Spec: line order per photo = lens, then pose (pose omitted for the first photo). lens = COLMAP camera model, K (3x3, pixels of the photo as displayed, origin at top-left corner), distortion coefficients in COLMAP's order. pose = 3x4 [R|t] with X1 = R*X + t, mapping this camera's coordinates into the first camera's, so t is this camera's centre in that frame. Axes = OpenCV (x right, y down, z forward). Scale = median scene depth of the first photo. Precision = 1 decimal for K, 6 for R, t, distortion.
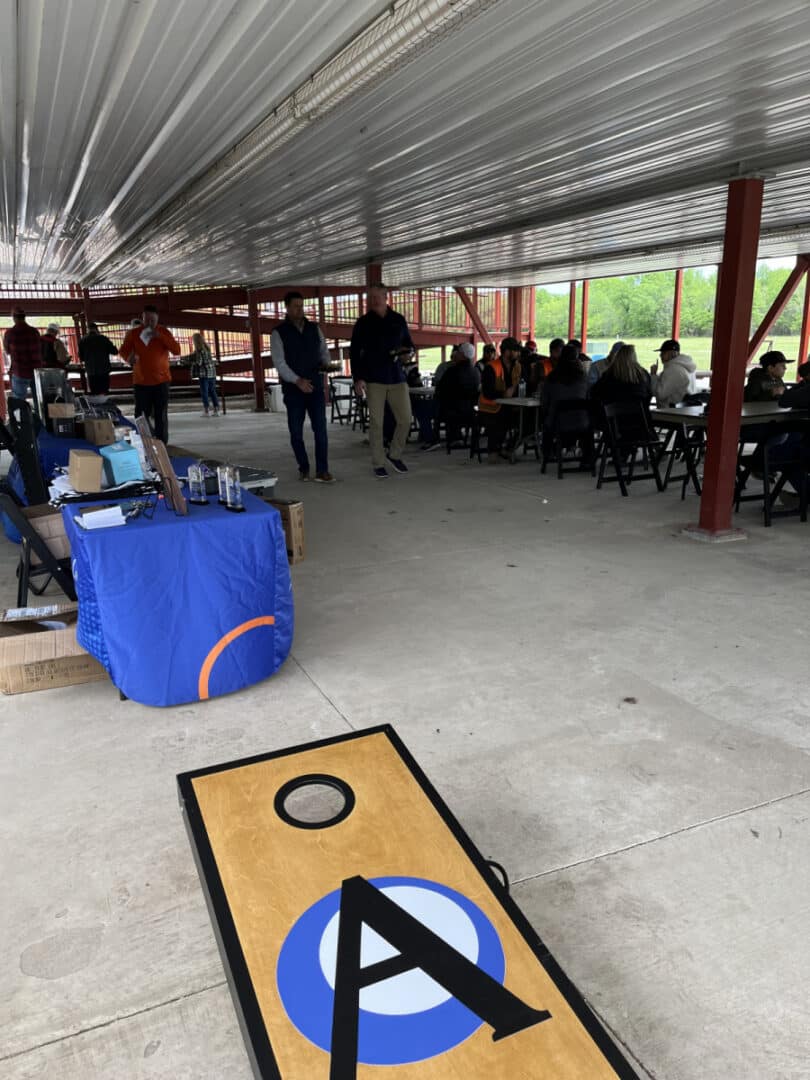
lens RADIAL K [[809.2, 0, 395.1], [0, 809.2, 552.5], [0, 0, 1]] dist [0.067816, -0.084360]
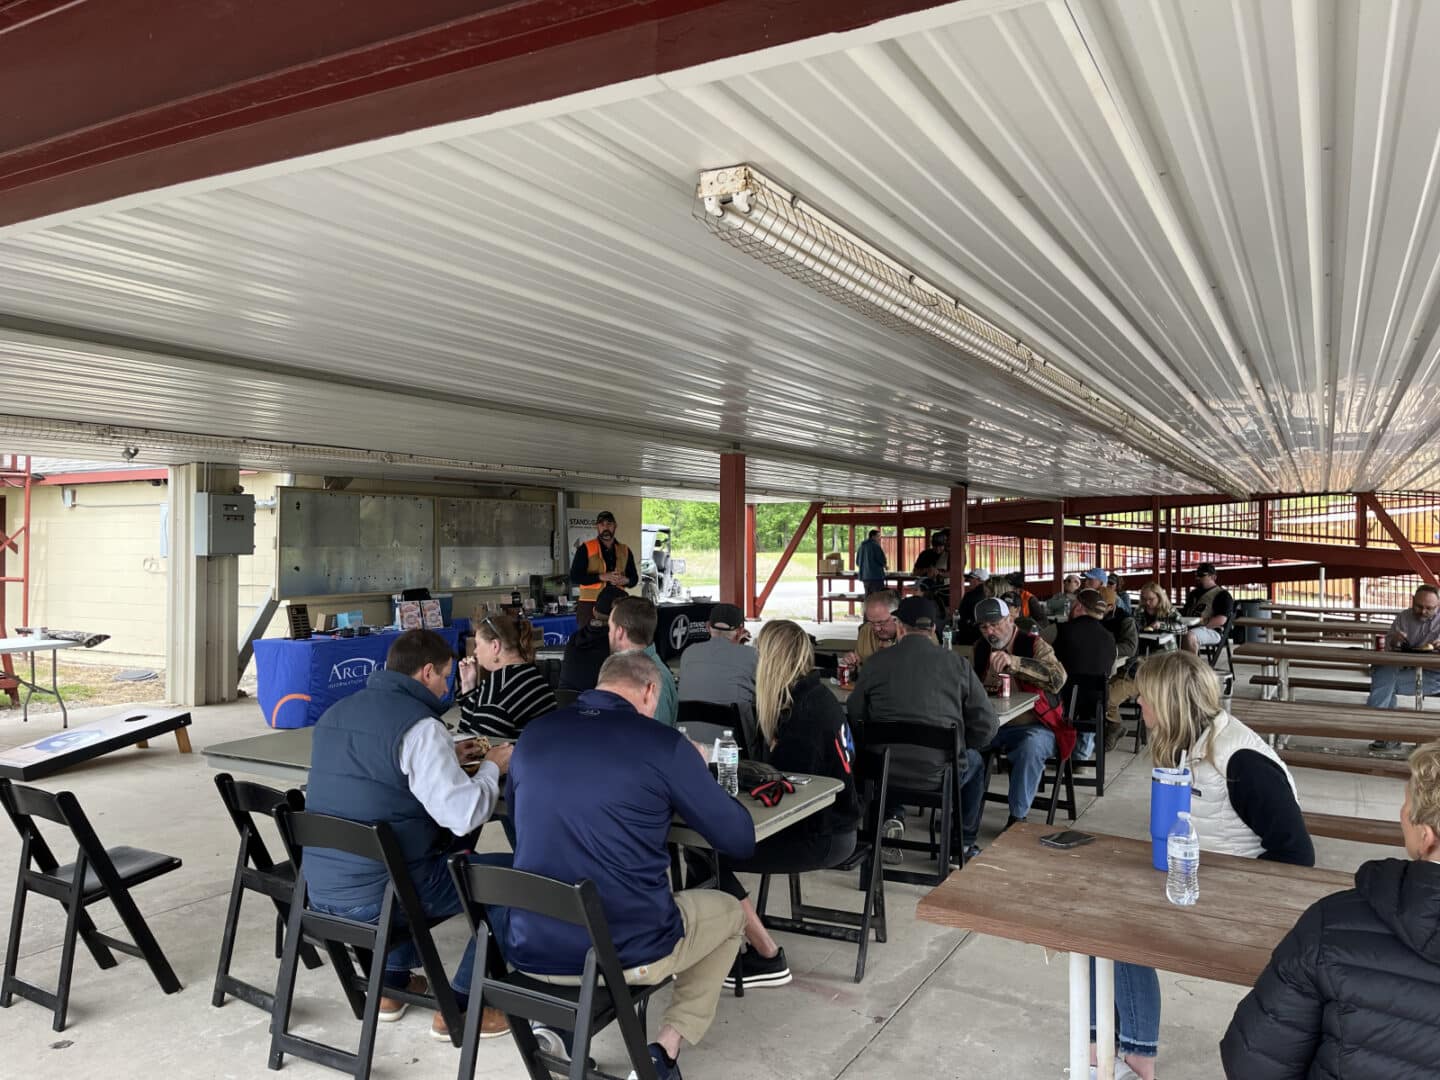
lens RADIAL K [[1083.6, 0, 723.0], [0, 1083.6, 545.9], [0, 0, 1]] dist [0.066776, -0.088254]
pose [[0.600501, 0.027987, -0.799134, 1.196281], [-0.221547, 0.966086, -0.132645, -0.068560], [0.768320, 0.256700, 0.586336, 0.043214]]
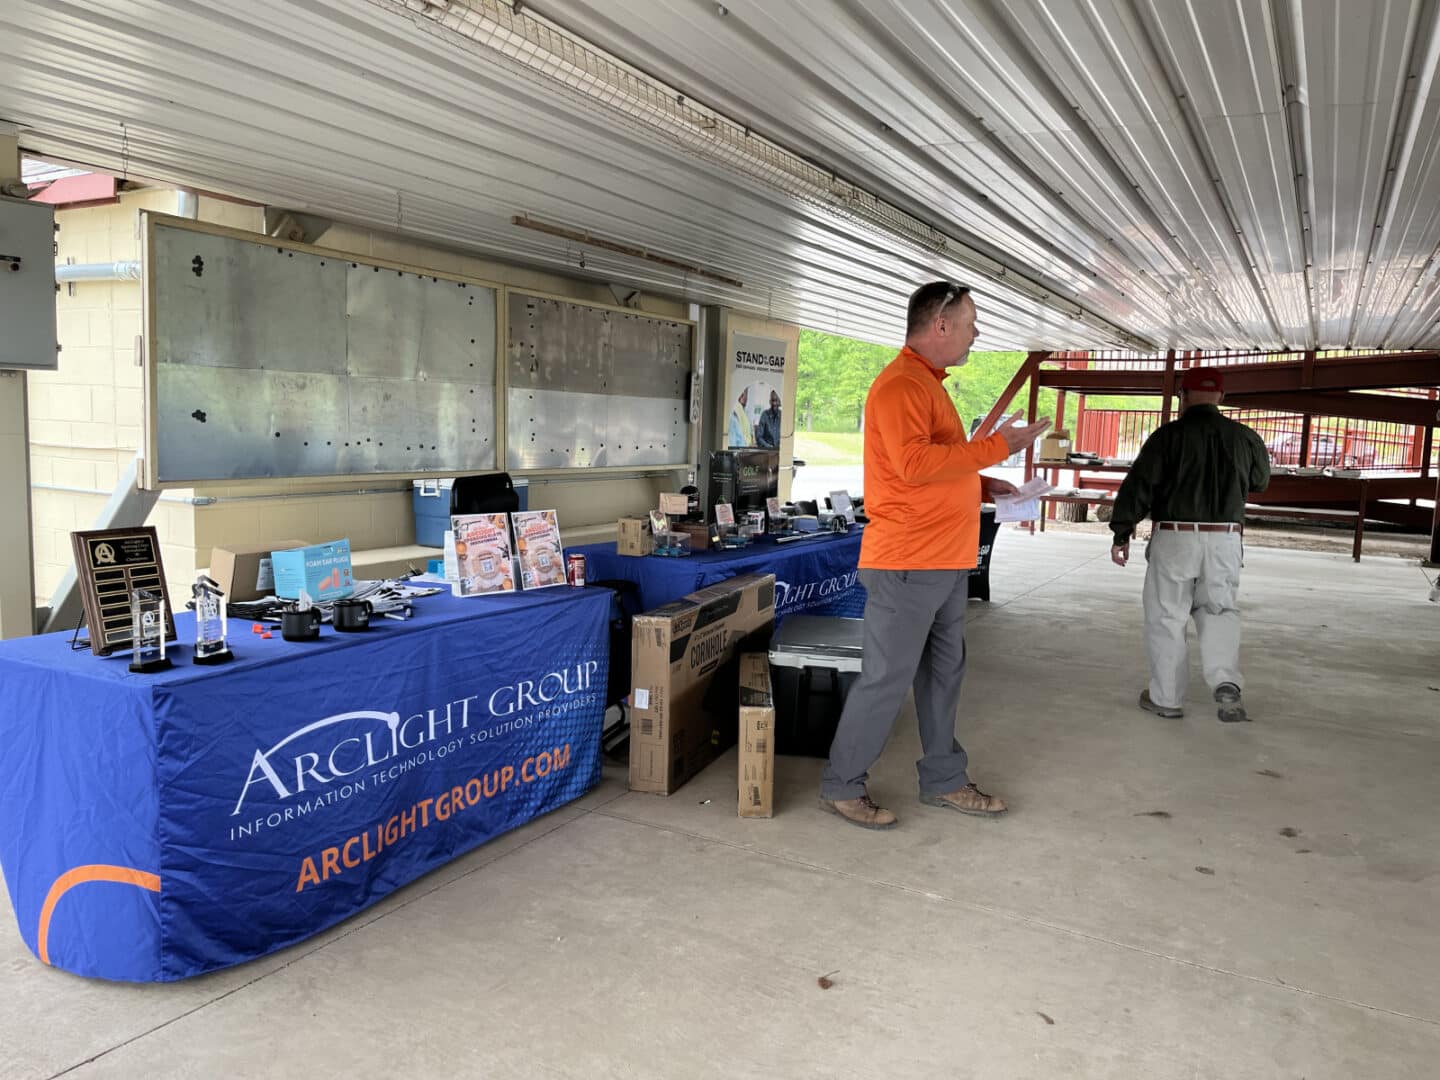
lens RADIAL K [[1083.6, 0, 723.0], [0, 1083.6, 545.9], [0, 0, 1]] dist [0.066776, -0.088254]
pose [[0.601213, 0.135957, -0.787438, 0.289397], [-0.252424, 0.967275, -0.025720, -0.097099], [0.758172, 0.214231, 0.615857, 0.355337]]
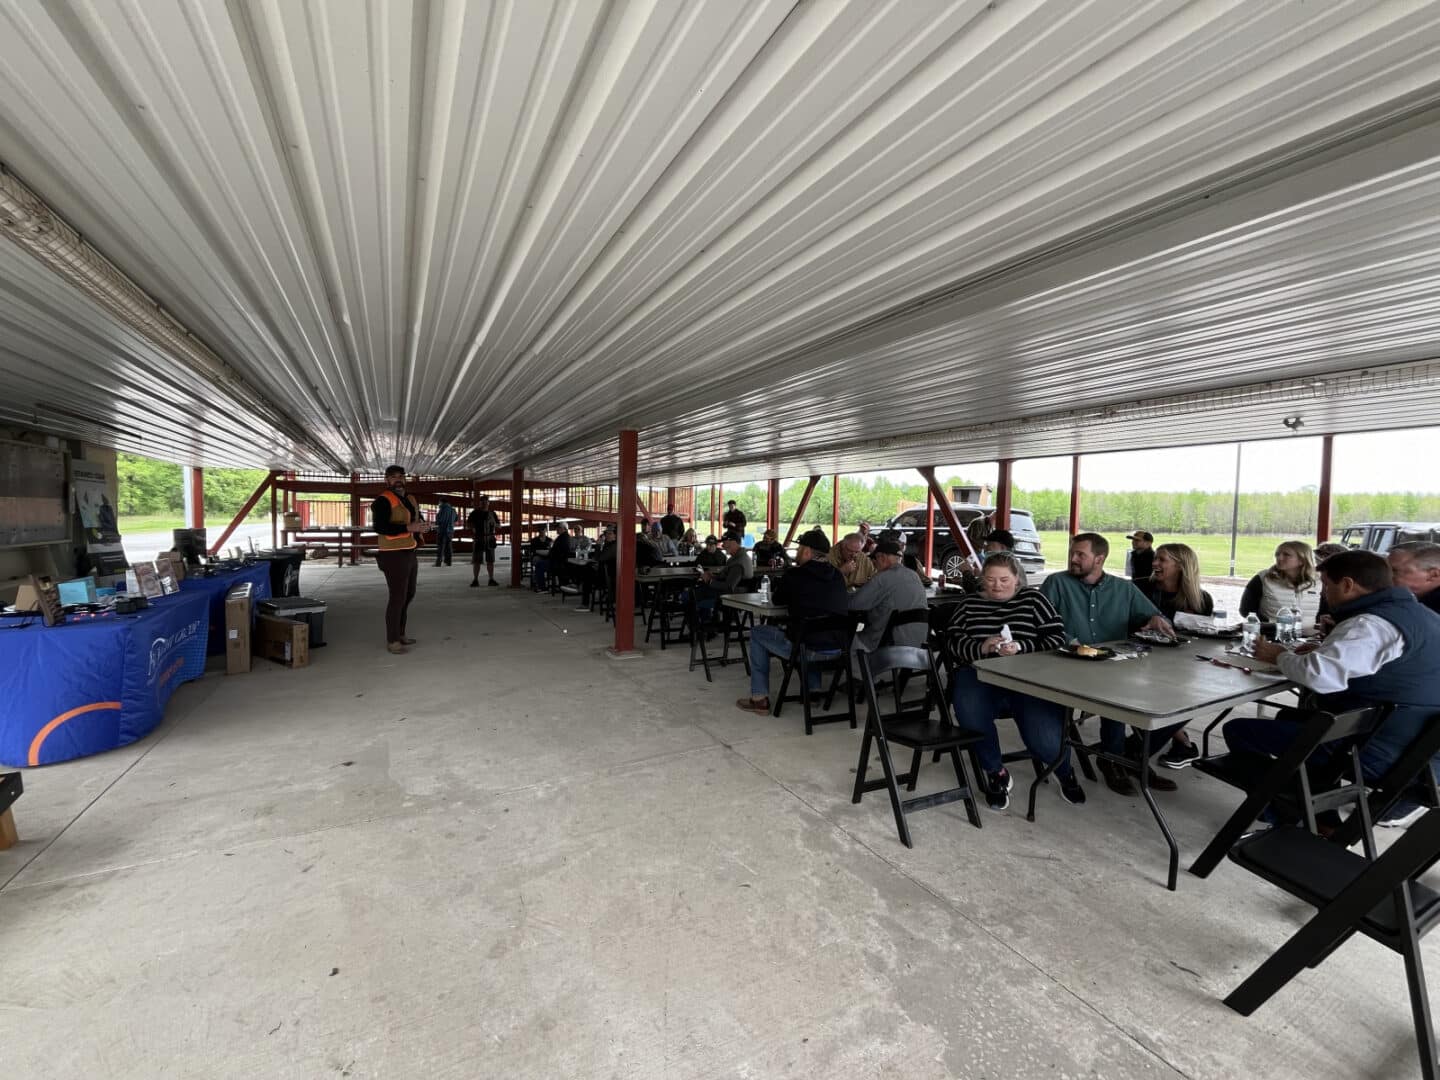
lens RADIAL K [[584.2, 0, 720.0], [0, 584.2, 540.0], [0, 0, 1]] dist [-0.002870, -0.000150]
pose [[0.995352, 0.036157, 0.089259, 0.356510], [-0.015651, 0.975256, -0.220524, 0.005842], [-0.095023, 0.218102, 0.971289, -0.065089]]
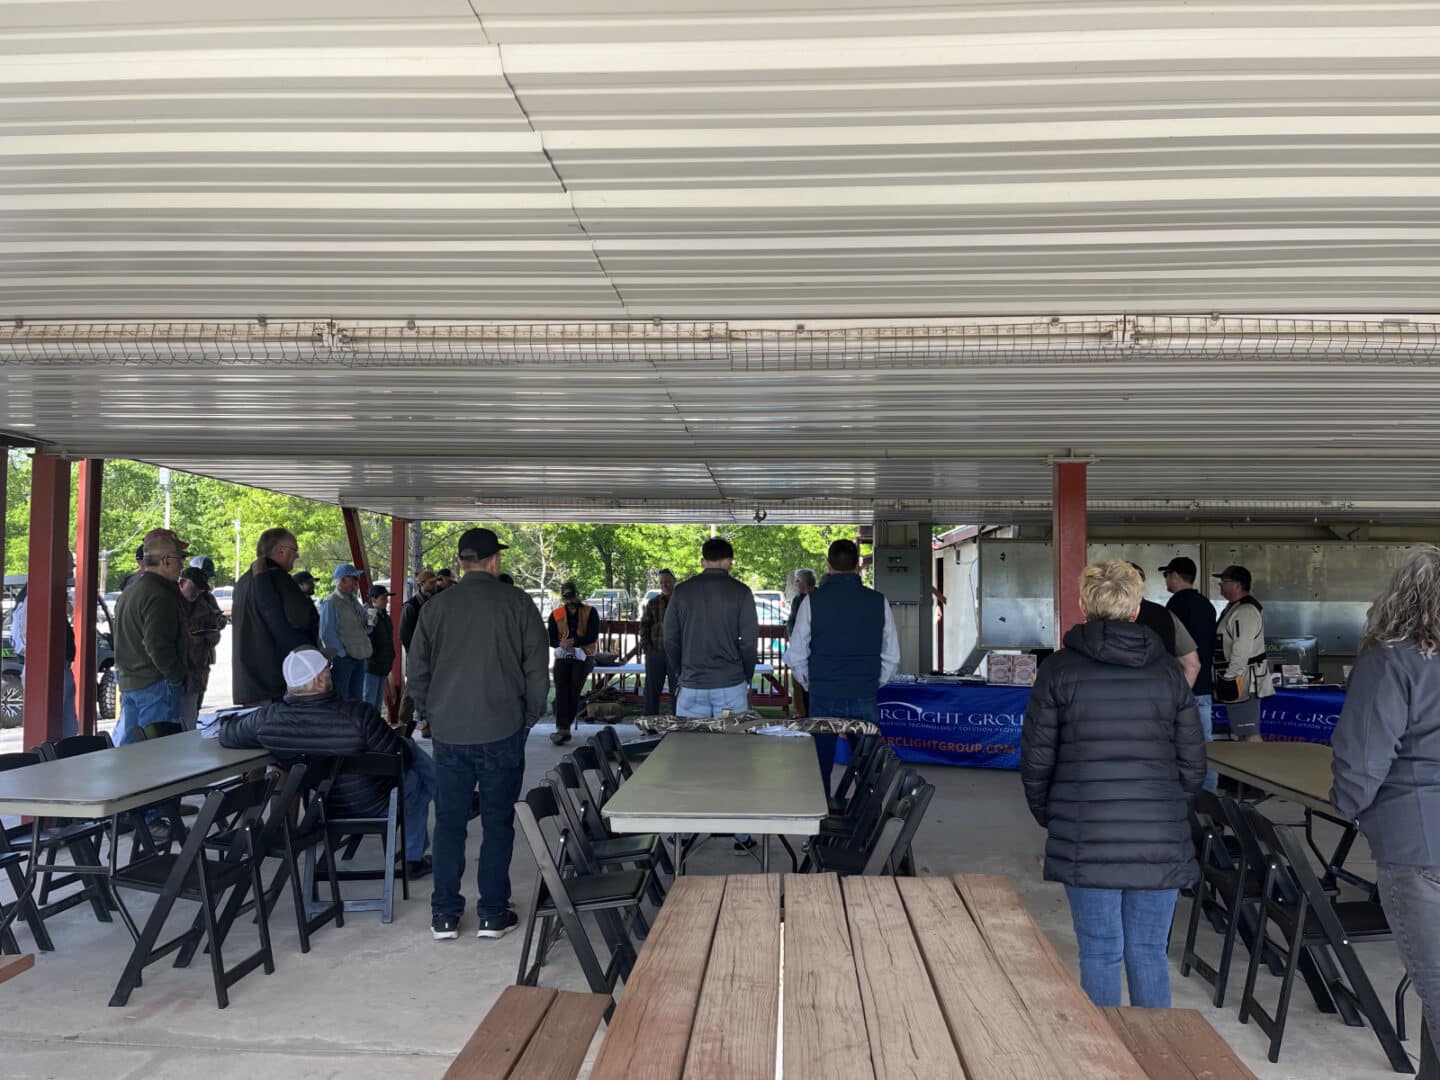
lens RADIAL K [[1083.6, 0, 723.0], [0, 1083.6, 545.9], [0, 0, 1]] dist [0.066776, -0.088254]
pose [[-0.464051, -0.023389, -0.885500, 1.157319], [-0.226014, 0.969691, 0.092831, -0.270950], [0.856490, 0.243214, -0.455272, 0.862232]]
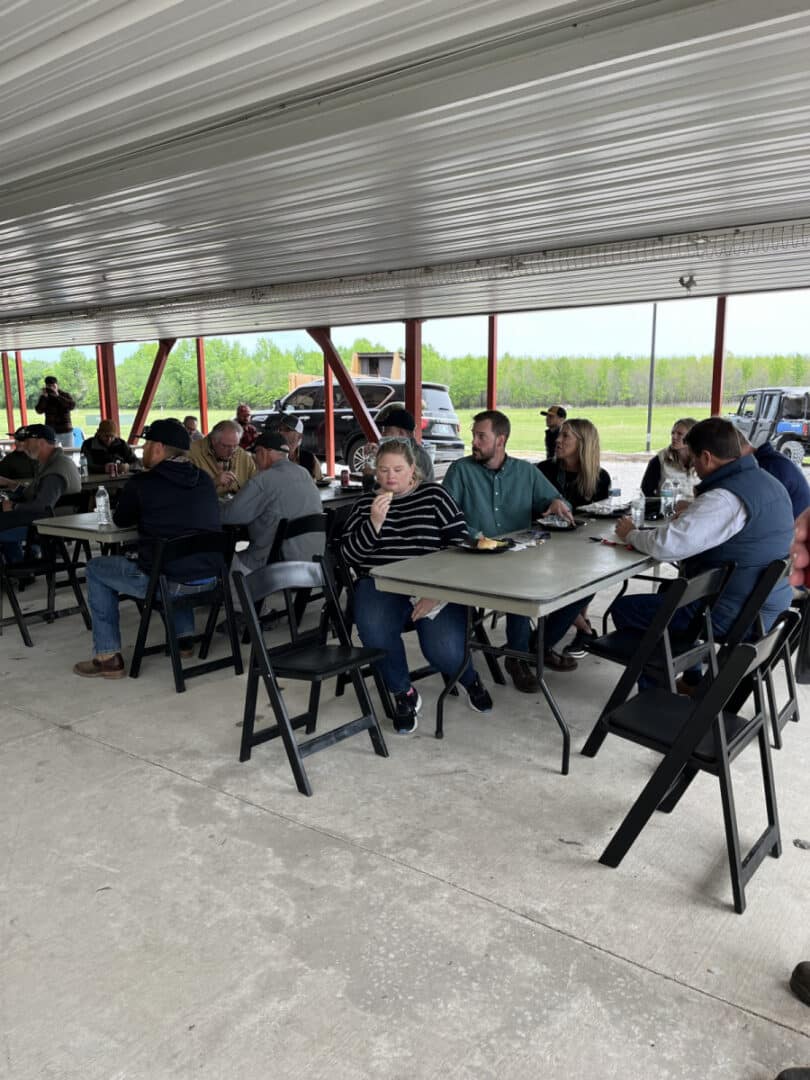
lens RADIAL K [[812.7, 0, 405.0], [0, 812.7, 540.0], [0, 0, 1]] dist [0.066776, -0.088254]
pose [[0.868735, -0.071514, 0.490087, 0.356554], [0.119433, 0.990568, -0.067164, 0.012480], [-0.480661, 0.116880, 0.869082, -0.091841]]
